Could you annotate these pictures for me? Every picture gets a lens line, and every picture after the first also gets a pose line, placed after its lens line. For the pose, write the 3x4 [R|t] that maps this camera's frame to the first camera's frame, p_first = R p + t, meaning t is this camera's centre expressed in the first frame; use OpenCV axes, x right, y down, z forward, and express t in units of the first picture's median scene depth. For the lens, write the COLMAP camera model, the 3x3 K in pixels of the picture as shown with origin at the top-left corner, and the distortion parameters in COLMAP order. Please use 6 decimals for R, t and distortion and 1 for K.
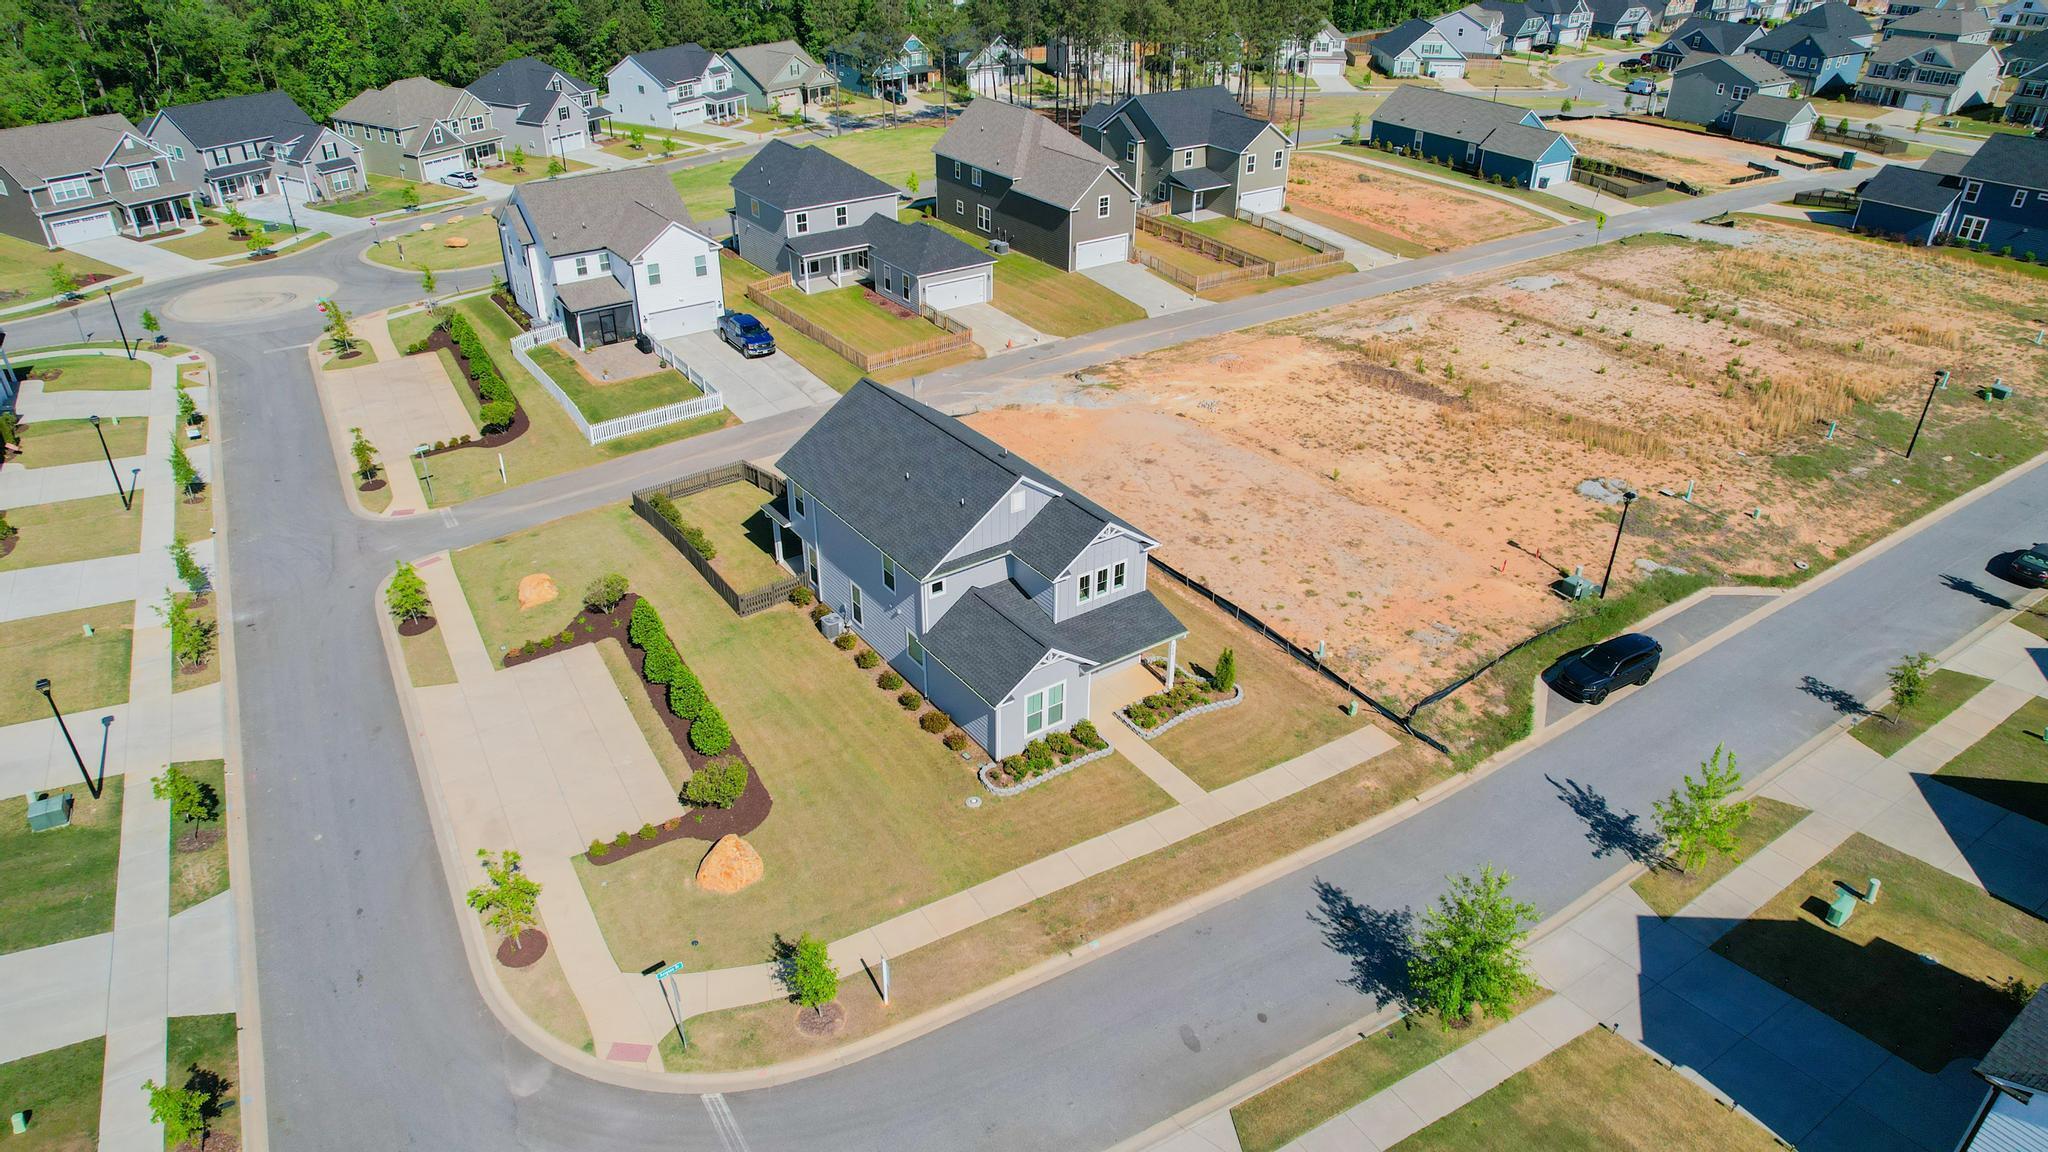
lens RADIAL K [[1287.9, 0, 1019.9], [0, 1287.9, 635.7], [0, 0, 1]] dist [-0.066361, 0.056027]
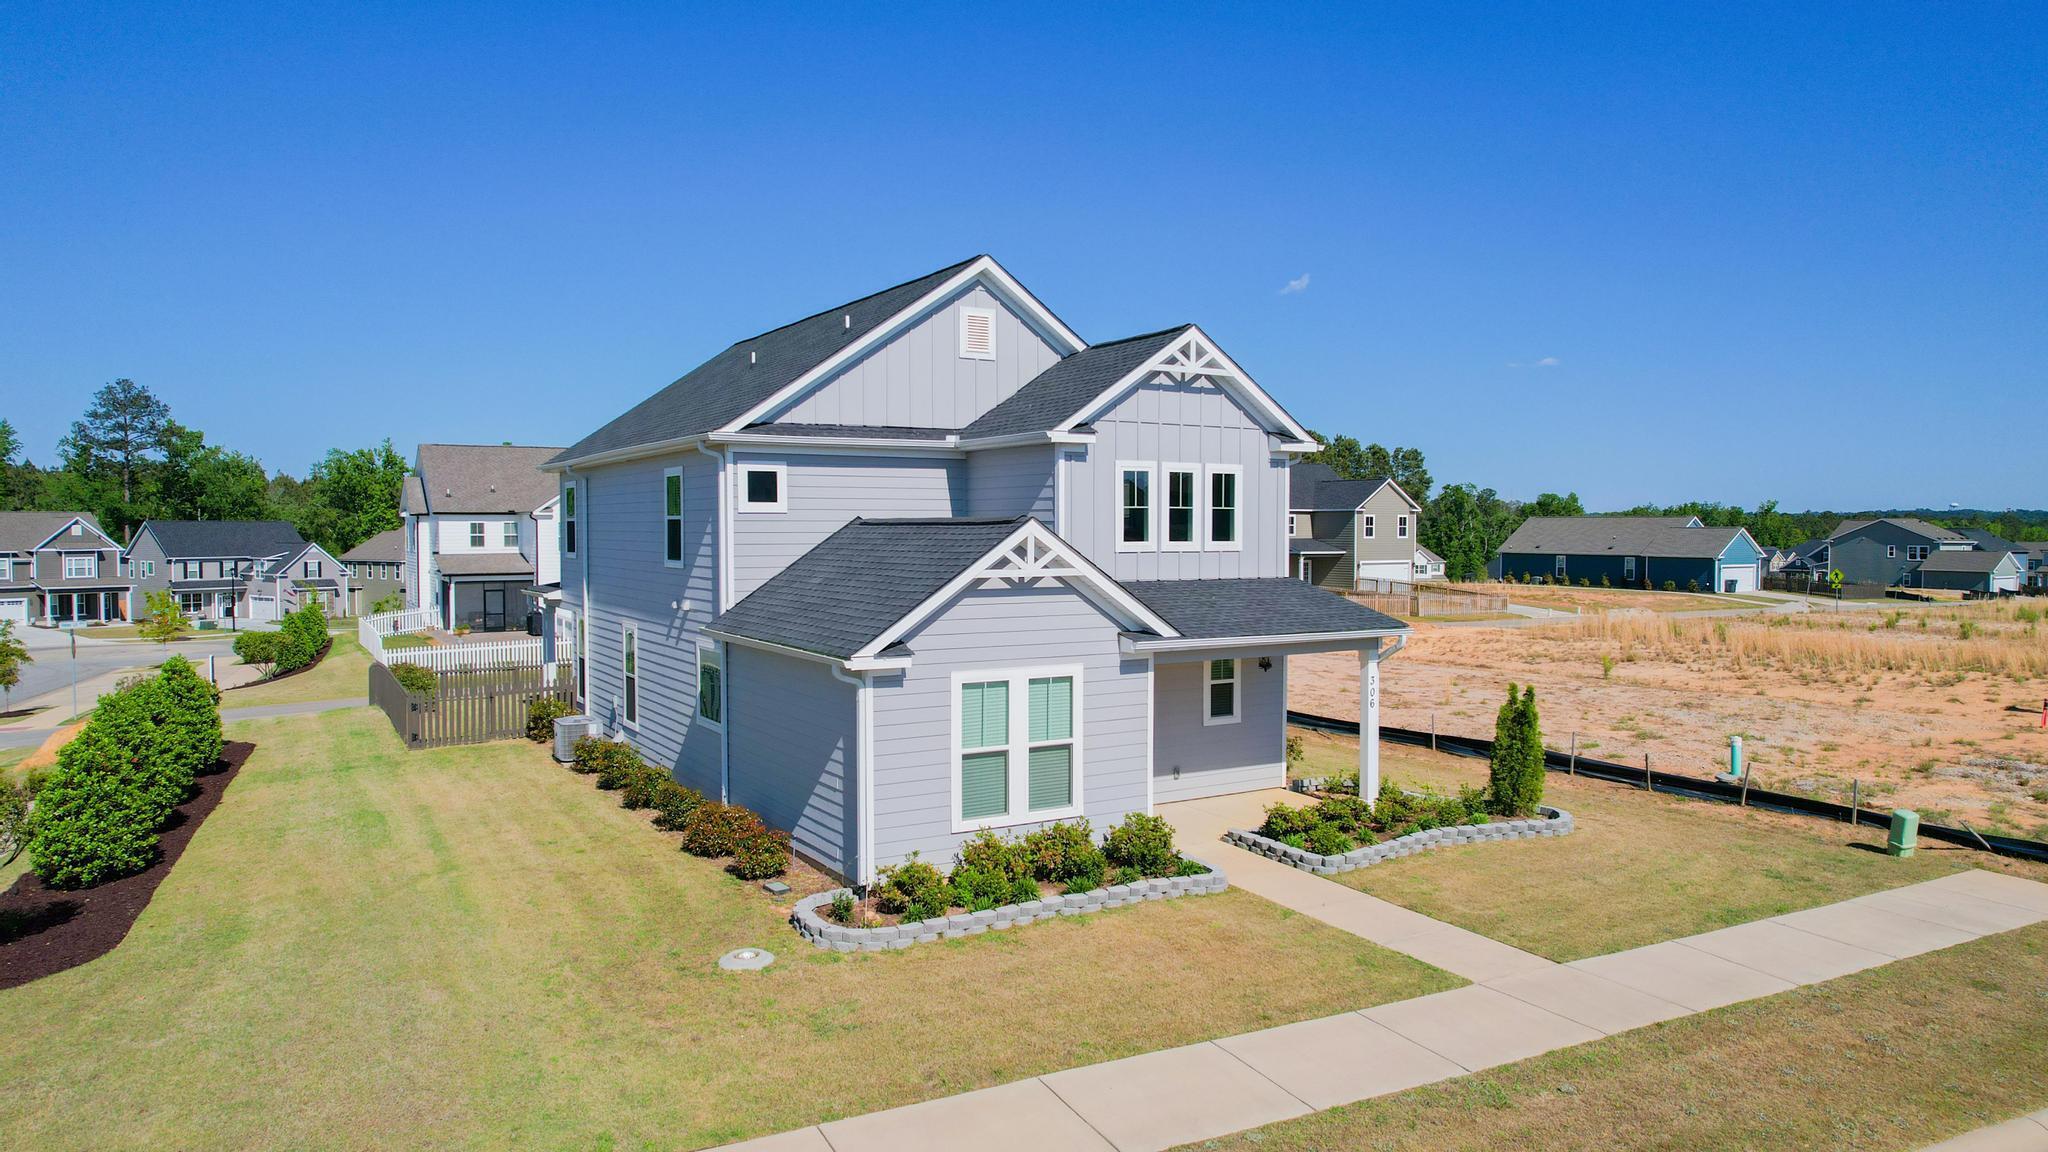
lens RADIAL K [[1322.7, 0, 1024.5], [0, 1322.7, 602.1], [0, 0, 1]] dist [-0.076612, 0.073109]
pose [[0.997872, 0.001081, -0.065196, 0.024228], [-0.032799, 0.872479, -0.487550, 0.106721], [0.056355, 0.488651, 0.870658, 0.376191]]
